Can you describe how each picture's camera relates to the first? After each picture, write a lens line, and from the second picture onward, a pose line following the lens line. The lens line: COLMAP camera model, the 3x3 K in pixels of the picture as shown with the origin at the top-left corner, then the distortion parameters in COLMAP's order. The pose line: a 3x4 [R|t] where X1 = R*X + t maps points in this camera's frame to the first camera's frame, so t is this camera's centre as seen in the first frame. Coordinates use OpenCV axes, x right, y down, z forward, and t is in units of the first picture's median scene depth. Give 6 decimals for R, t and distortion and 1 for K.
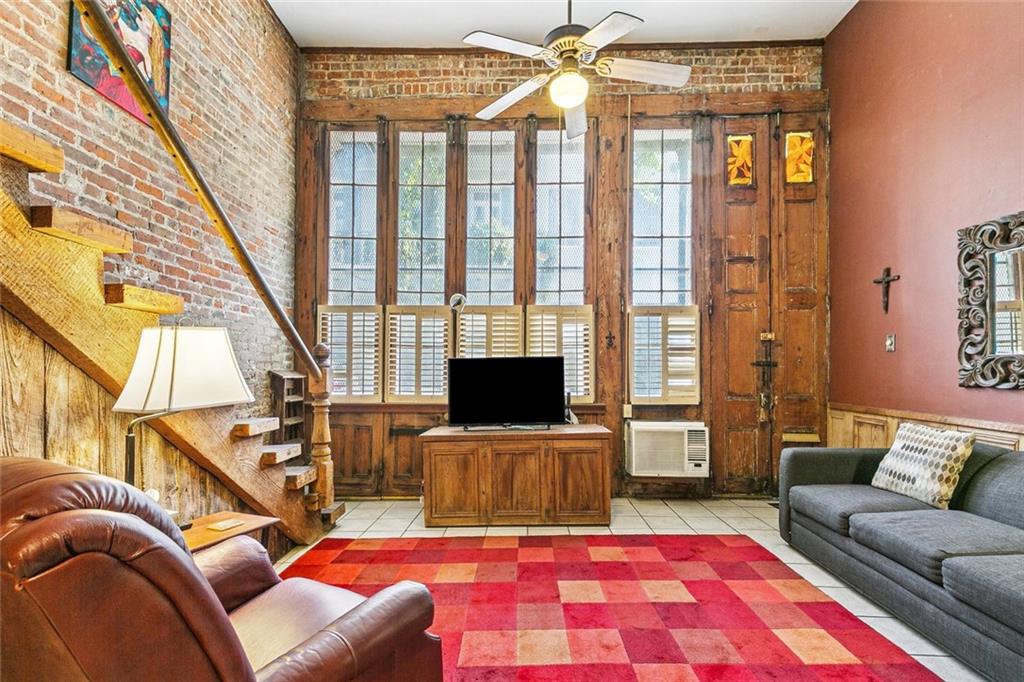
lens RADIAL K [[466.7, 0, 513.7], [0, 466.7, 371.3], [0, 0, 1]] dist [-0.001706, -0.000223]
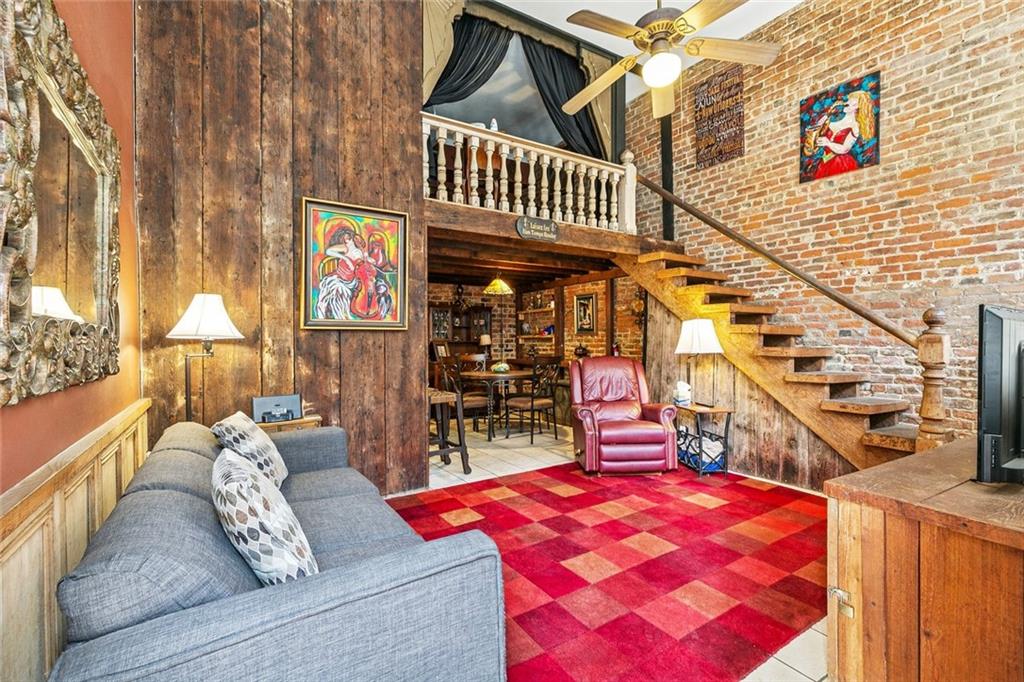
lens RADIAL K [[458.8, 0, 512.0], [0, 458.8, 341.0], [0, 0, 1]] dist [-0.000585, -0.000074]
pose [[-0.823068, 0.007514, -0.567893, 0.936429], [0.004245, 0.999966, 0.007078, -0.005105], [0.567927, 0.003415, -0.823072, 1.580428]]
